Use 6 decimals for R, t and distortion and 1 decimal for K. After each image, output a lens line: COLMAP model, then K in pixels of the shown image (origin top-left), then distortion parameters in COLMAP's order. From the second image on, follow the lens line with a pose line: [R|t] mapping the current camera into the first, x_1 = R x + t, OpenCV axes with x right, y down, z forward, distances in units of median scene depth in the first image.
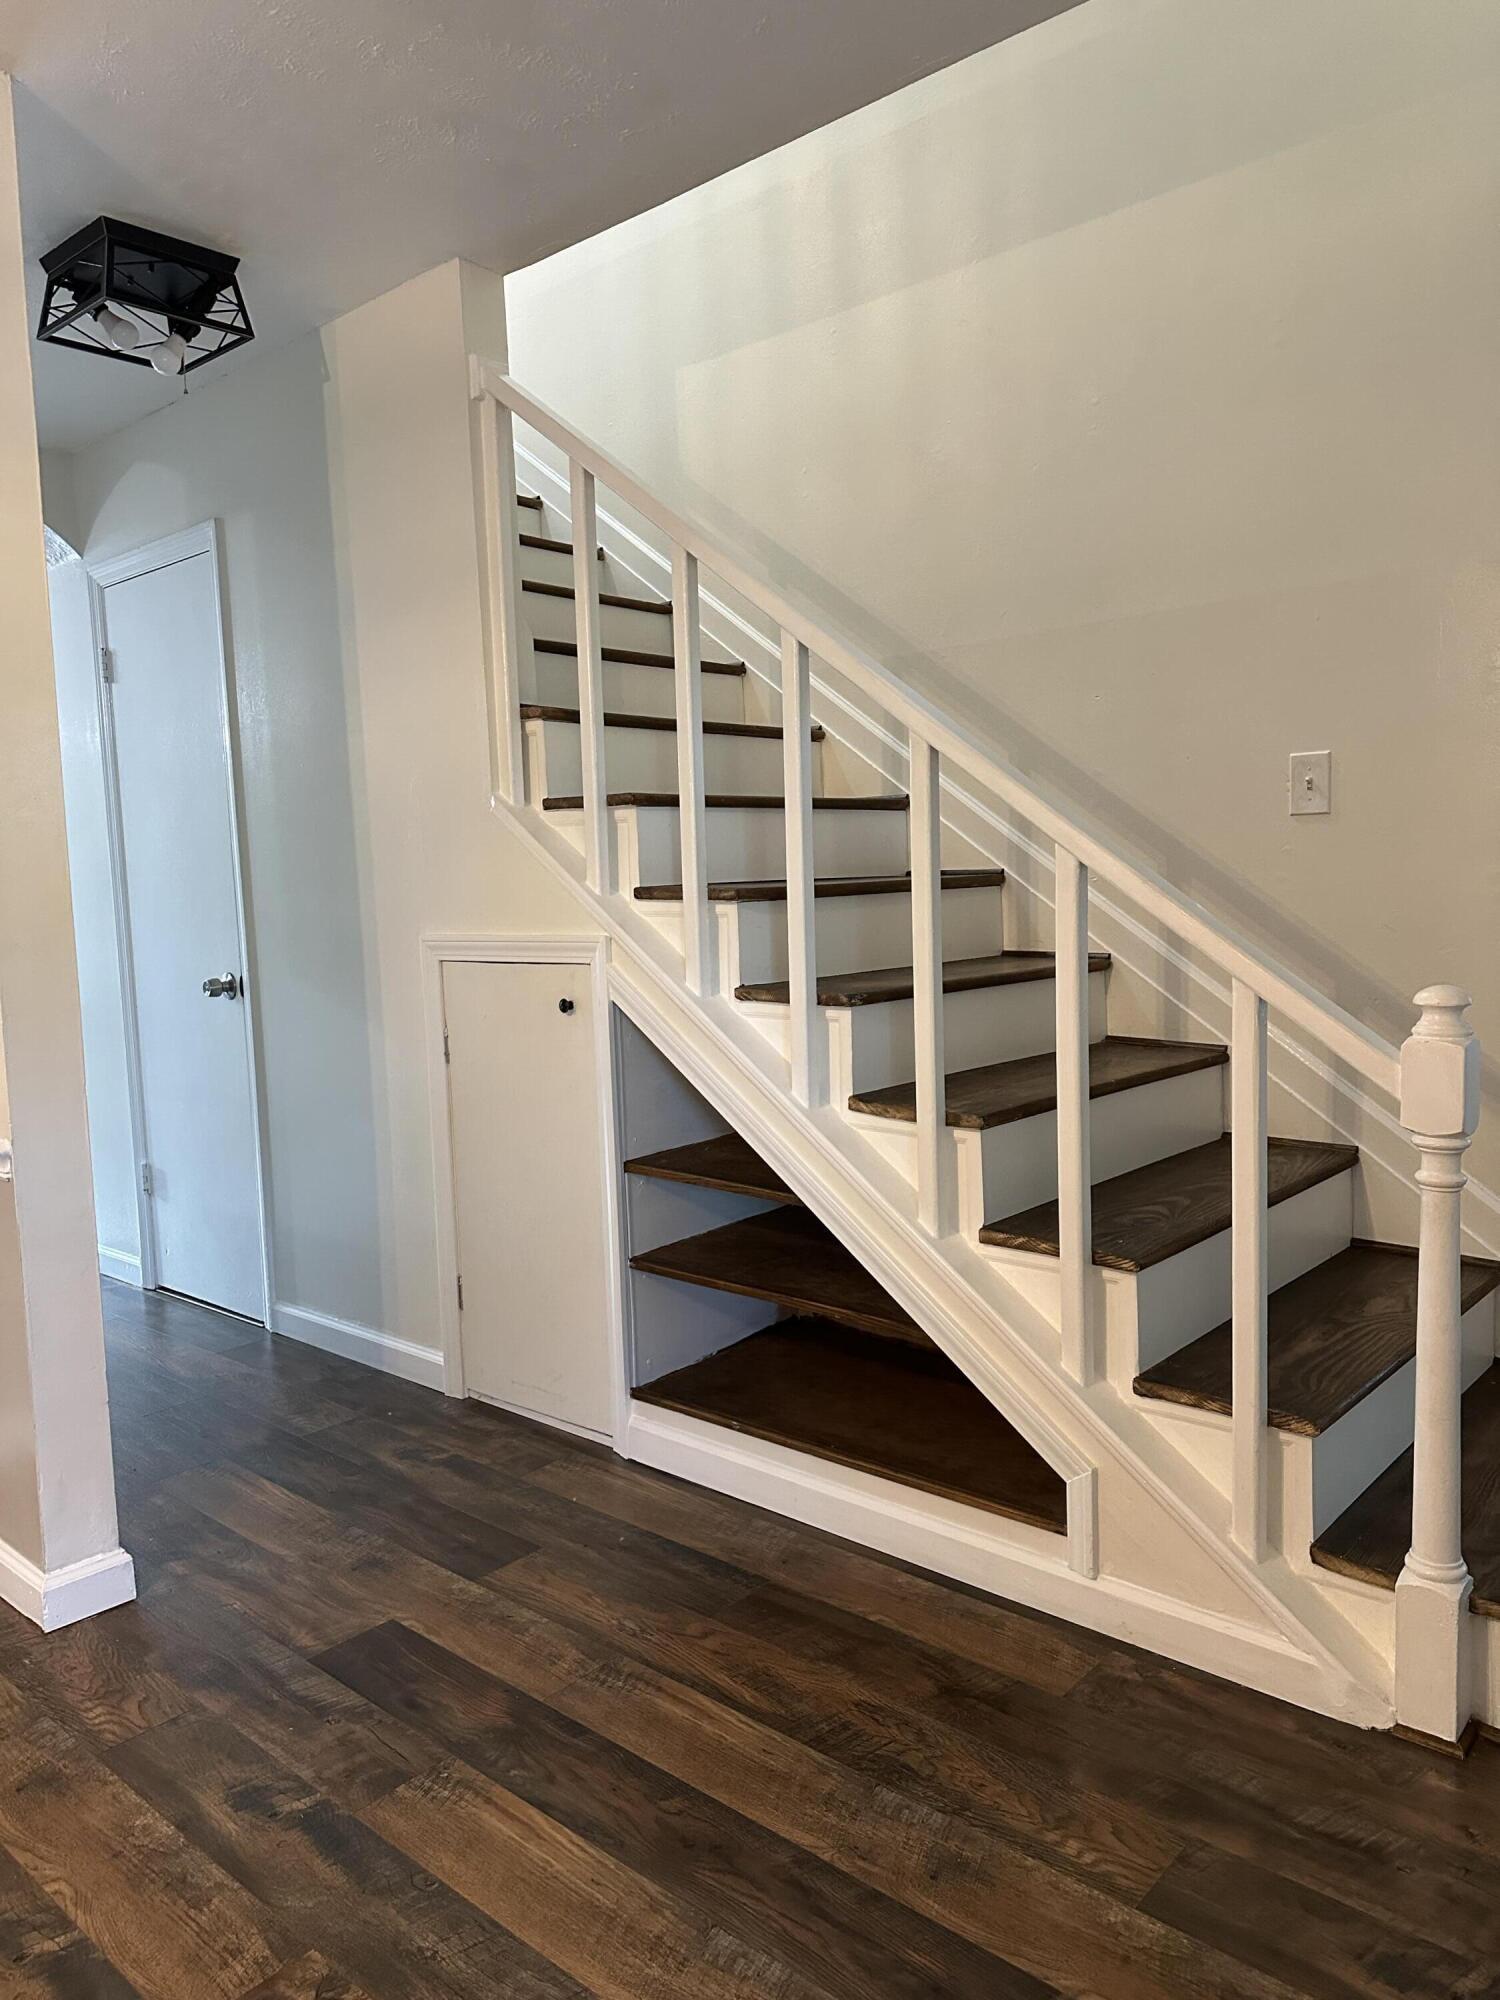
lens RADIAL K [[1428.4, 0, 731.6], [0, 1428.4, 1008.7], [0, 0, 1]] dist [0.013434, 0.001892]
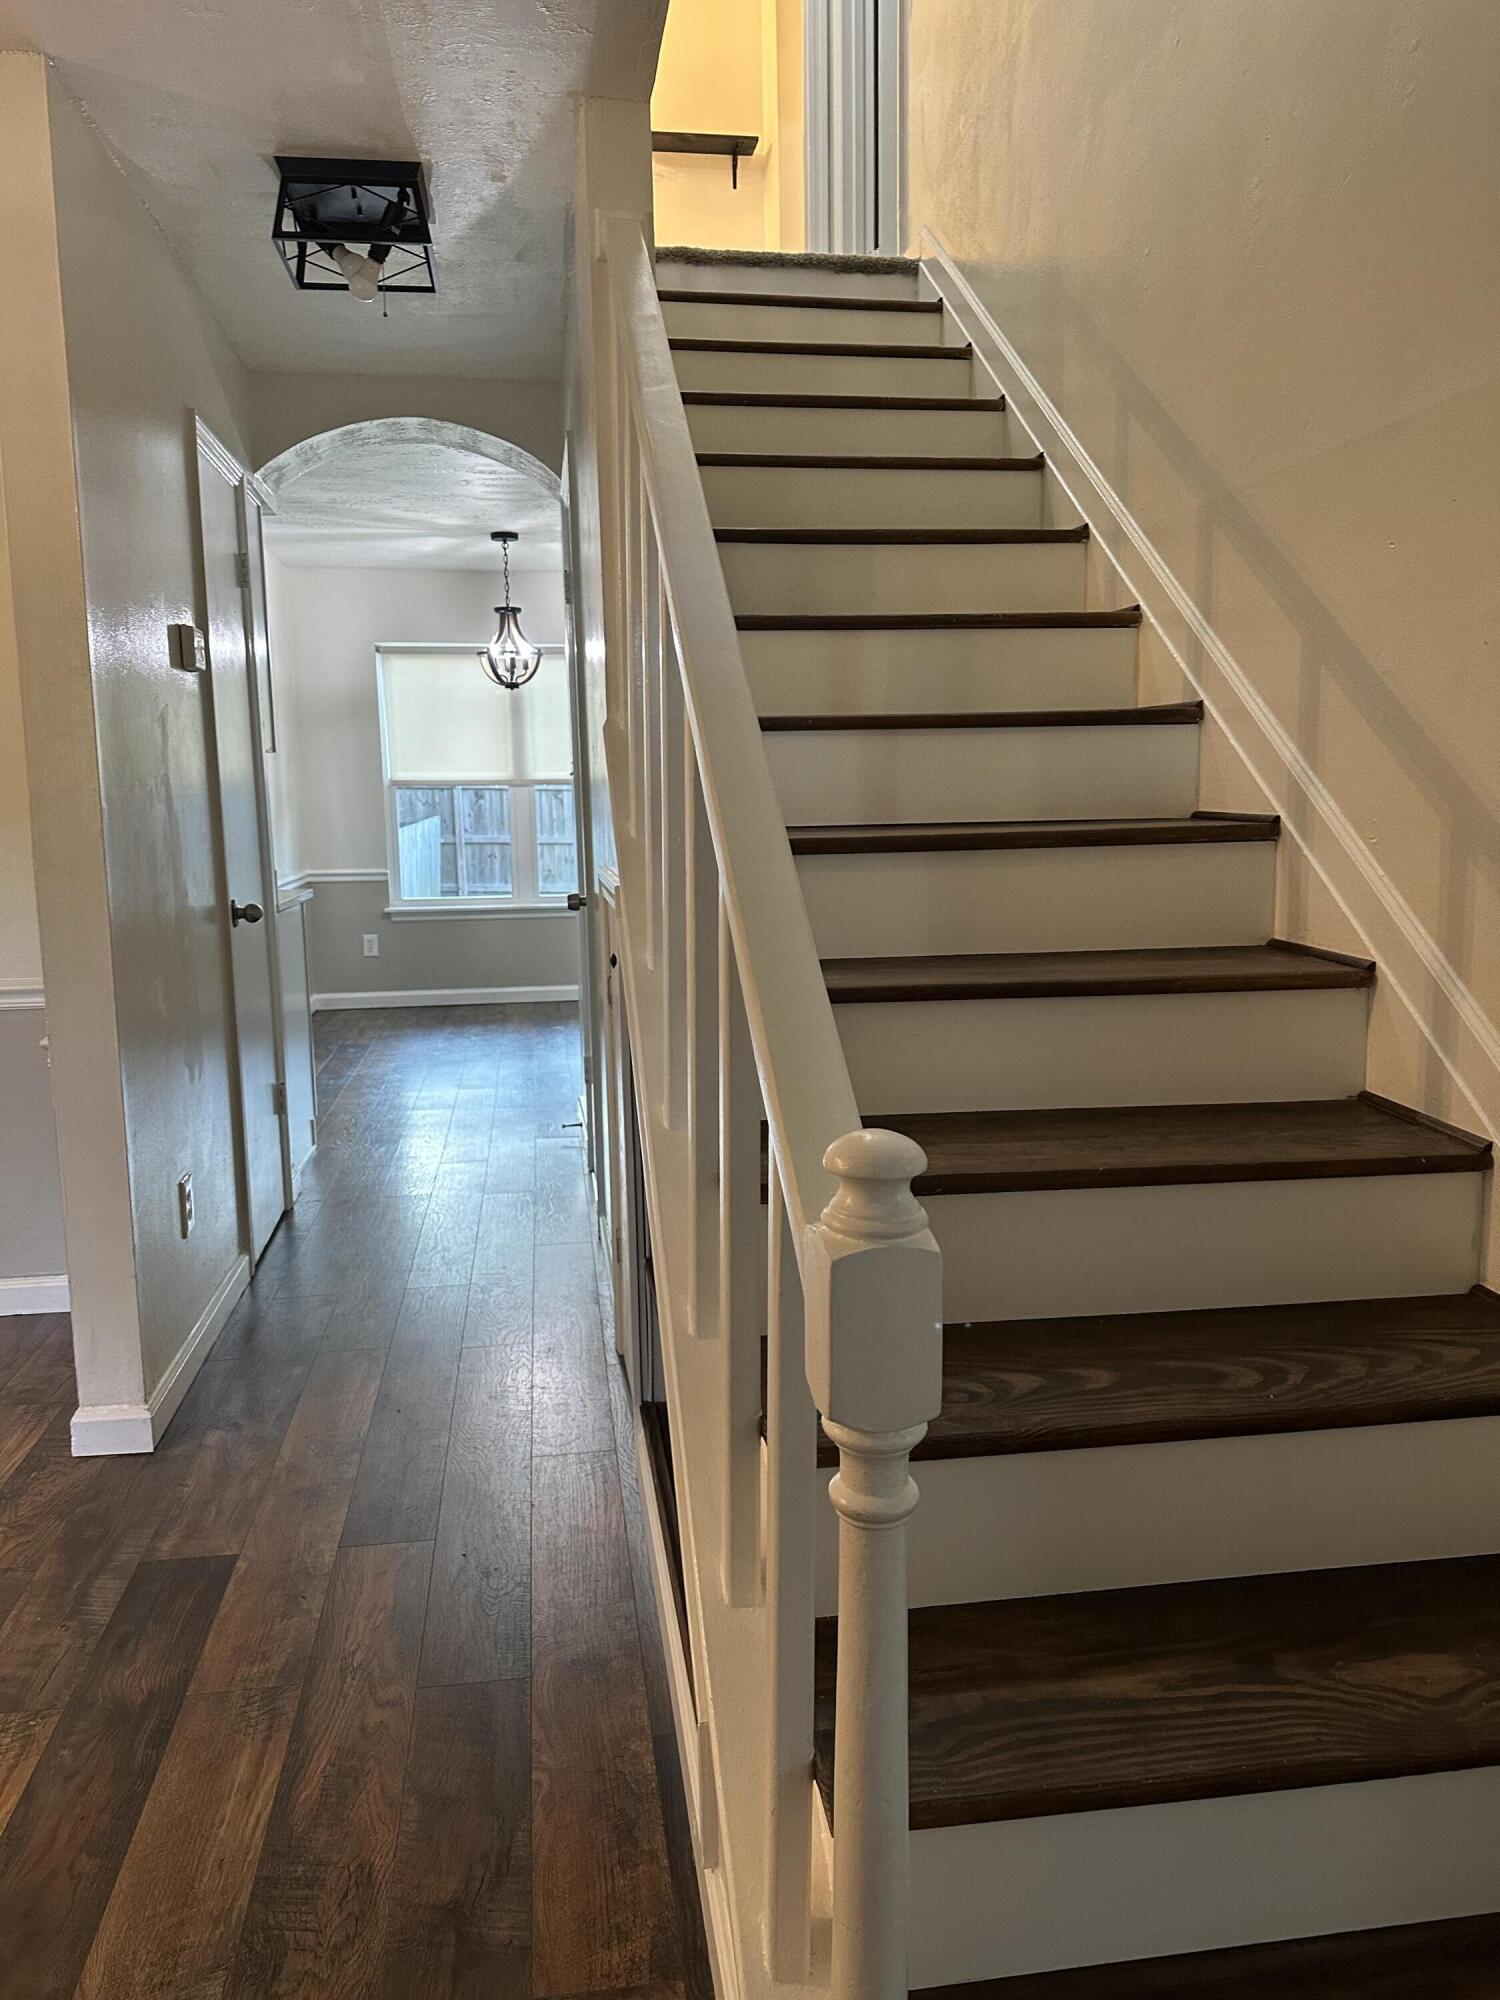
lens RADIAL K [[1428.4, 0, 741.2], [0, 1428.4, 1015.7], [0, 0, 1]] dist [0.013434, 0.001892]
pose [[0.757927, 0.126039, -0.640047, 0.707600], [-0.071220, 0.991280, 0.110868, -0.099932], [0.648440, -0.038446, 0.760295, 0.530918]]
